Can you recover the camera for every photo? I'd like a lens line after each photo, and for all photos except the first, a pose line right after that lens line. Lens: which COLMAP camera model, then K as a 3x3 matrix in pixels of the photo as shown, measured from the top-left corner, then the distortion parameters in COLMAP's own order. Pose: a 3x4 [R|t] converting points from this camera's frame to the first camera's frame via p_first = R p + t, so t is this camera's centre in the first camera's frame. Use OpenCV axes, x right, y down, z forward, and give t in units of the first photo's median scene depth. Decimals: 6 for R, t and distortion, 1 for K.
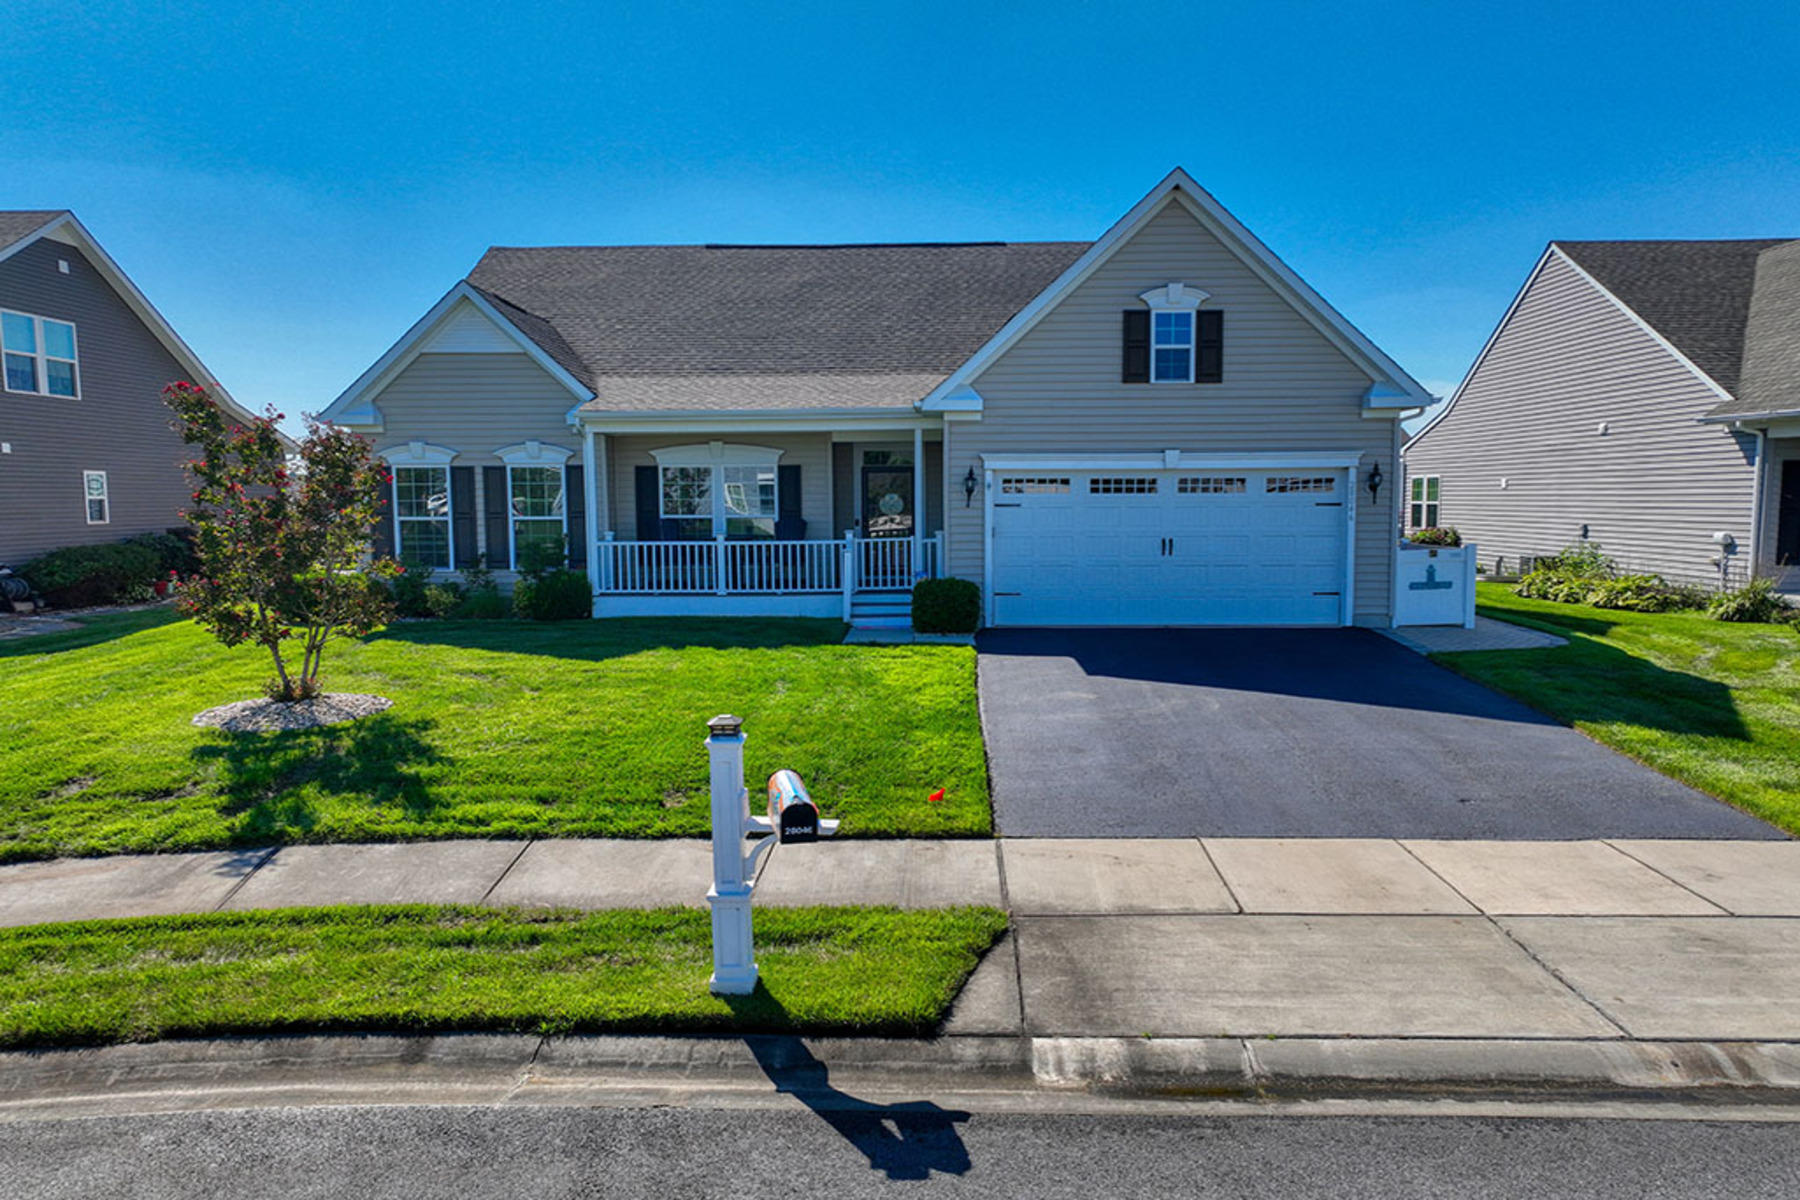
lens RADIAL K [[1243.9, 0, 902.6], [0, 1243.9, 690.2], [0, 0, 1]] dist [0.001911, 0.004685]
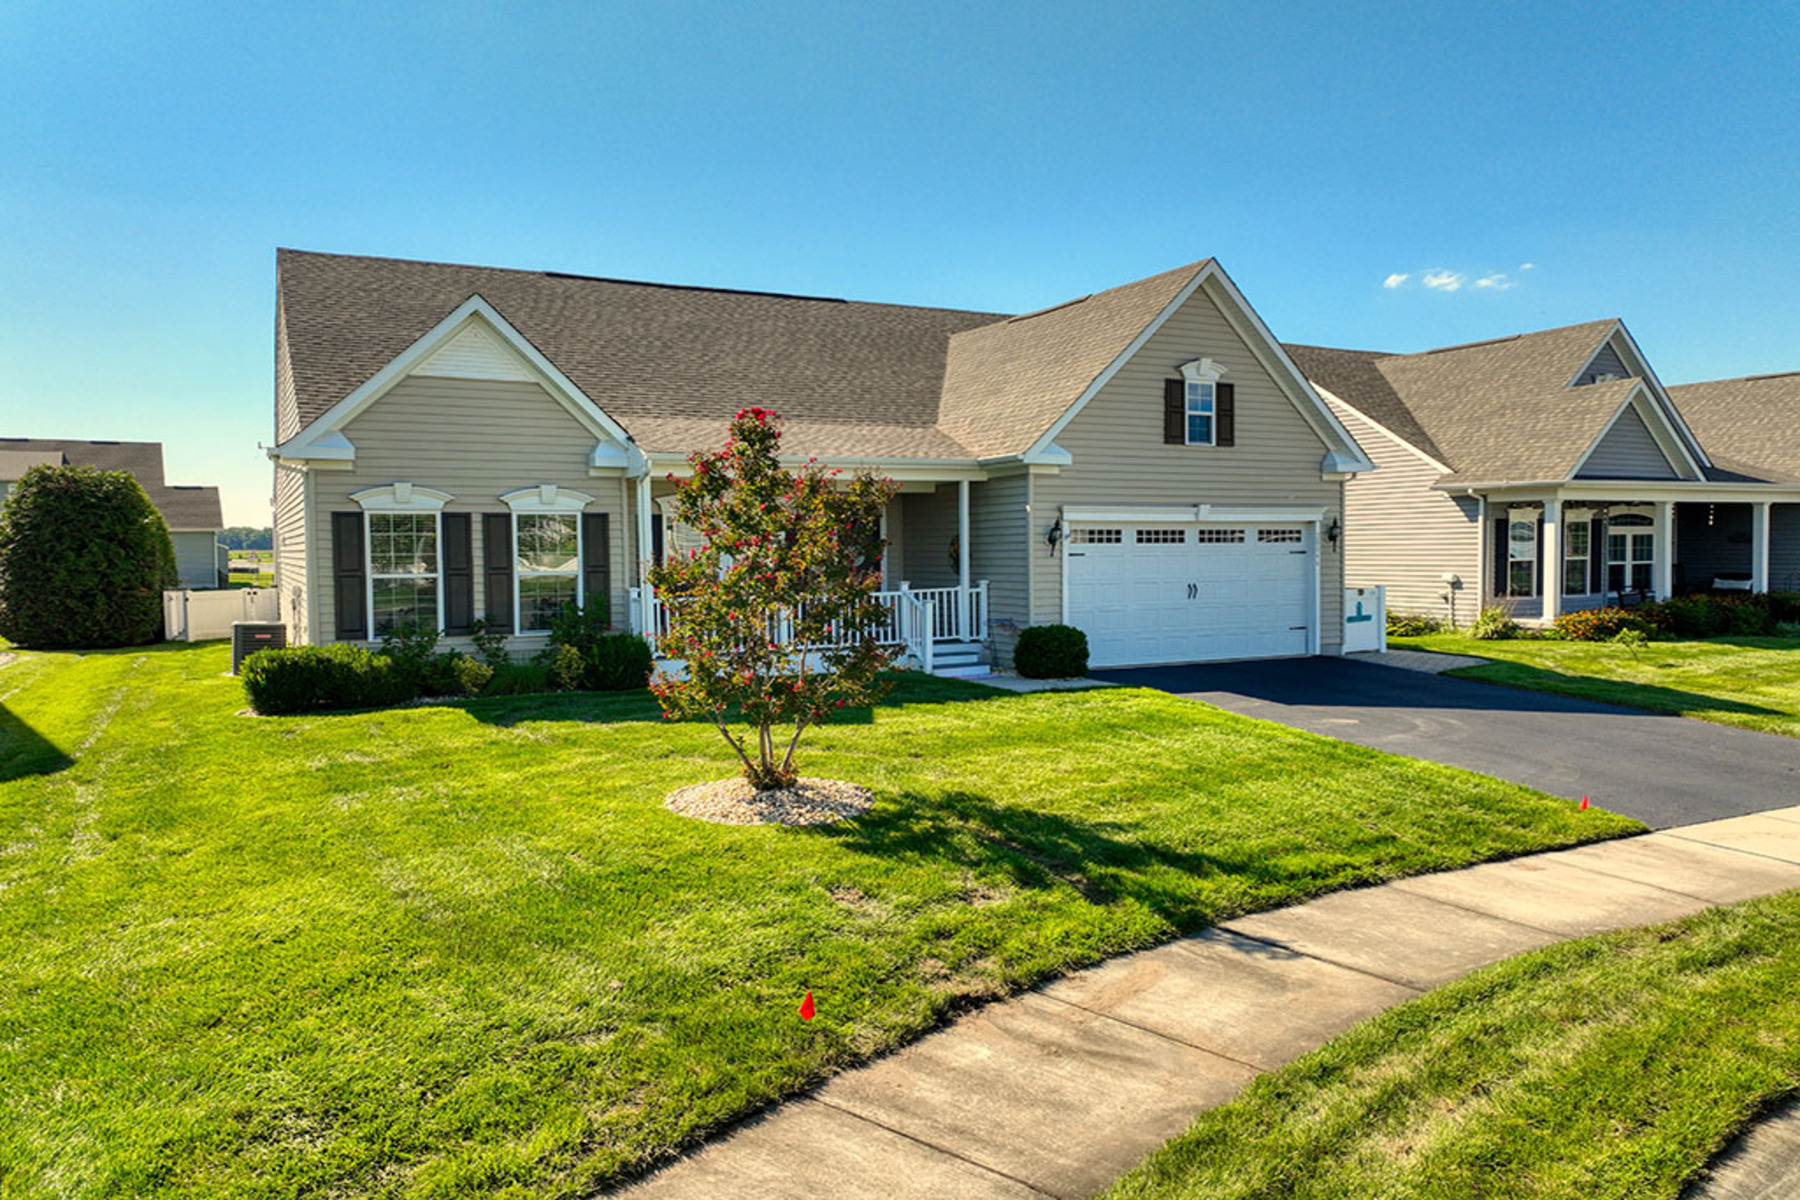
lens RADIAL K [[1243.9, 0, 902.6], [0, 1243.9, 690.2], [0, 0, 1]] dist [0.001911, 0.004685]
pose [[0.879256, -0.057297, 0.472890, -0.553772], [0.077724, 0.996692, -0.023751, -0.020753], [-0.469965, 0.057638, 0.880801, 0.148415]]
